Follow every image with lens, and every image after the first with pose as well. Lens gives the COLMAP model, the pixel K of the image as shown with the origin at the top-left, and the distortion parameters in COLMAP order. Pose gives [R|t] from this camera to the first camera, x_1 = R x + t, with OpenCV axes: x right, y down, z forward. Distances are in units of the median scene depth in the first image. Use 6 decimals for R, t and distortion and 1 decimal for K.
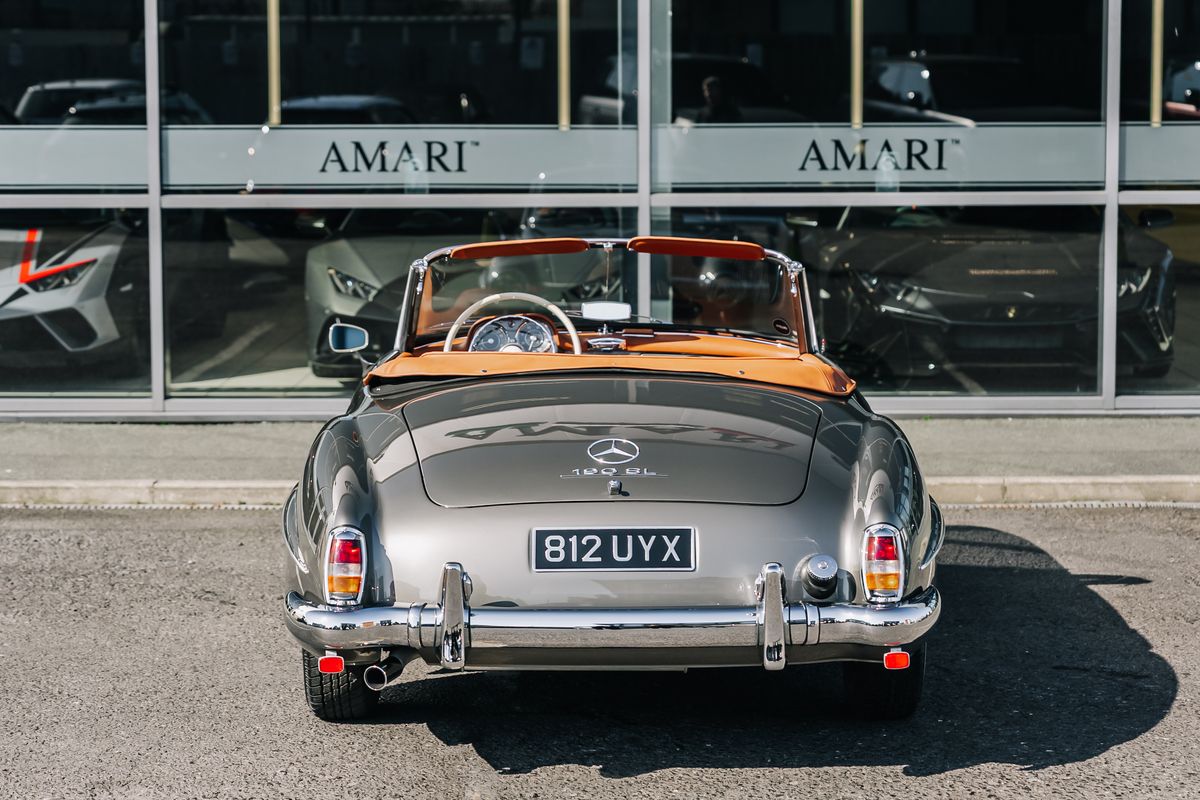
lens RADIAL K [[2853.7, 0, 600.0], [0, 2853.7, 400.0], [0, 0, 1]] dist [0.039168, 0.041609]
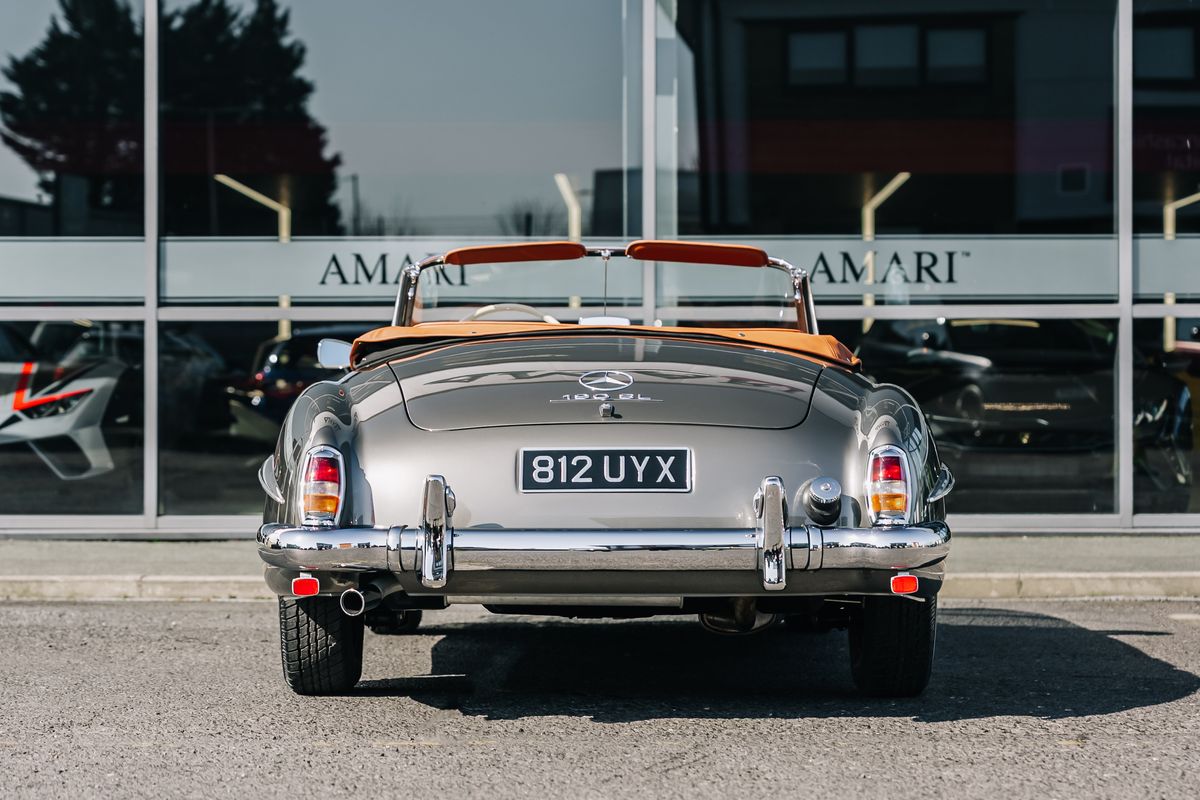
lens RADIAL K [[2853.7, 0, 600.0], [0, 2853.7, 400.0], [0, 0, 1]] dist [0.039168, 0.041609]
pose [[0.999981, 0.002504, -0.005666, 0.004716], [-0.003105, 0.994087, -0.108540, 0.074251], [0.005360, 0.108555, 0.994076, 0.030390]]
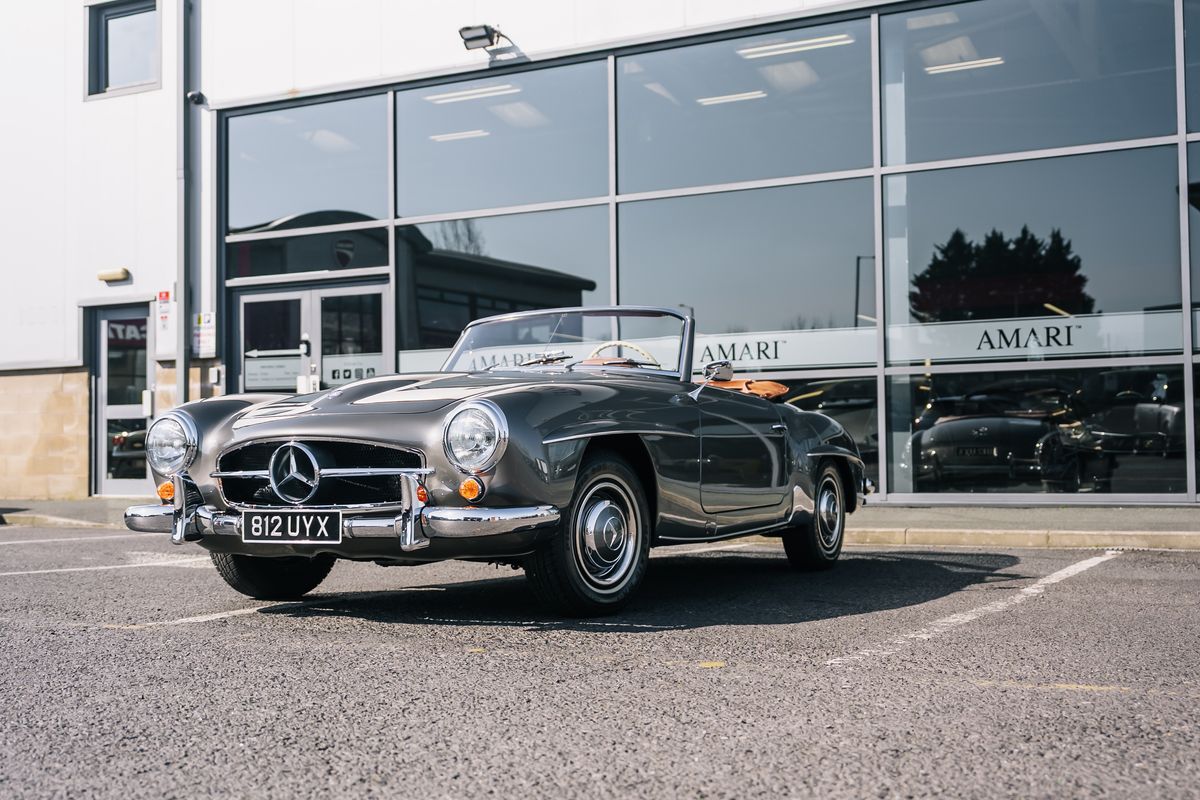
lens RADIAL K [[1378.3, 0, 600.0], [0, 1378.3, 400.0], [0, 0, 1]] dist [-0.013424, -0.013887]
pose [[0.890402, -0.023527, -0.454567, 0.257798], [-0.040258, 0.990679, -0.130132, 0.061953], [0.453392, 0.134169, 0.881155, 0.261510]]
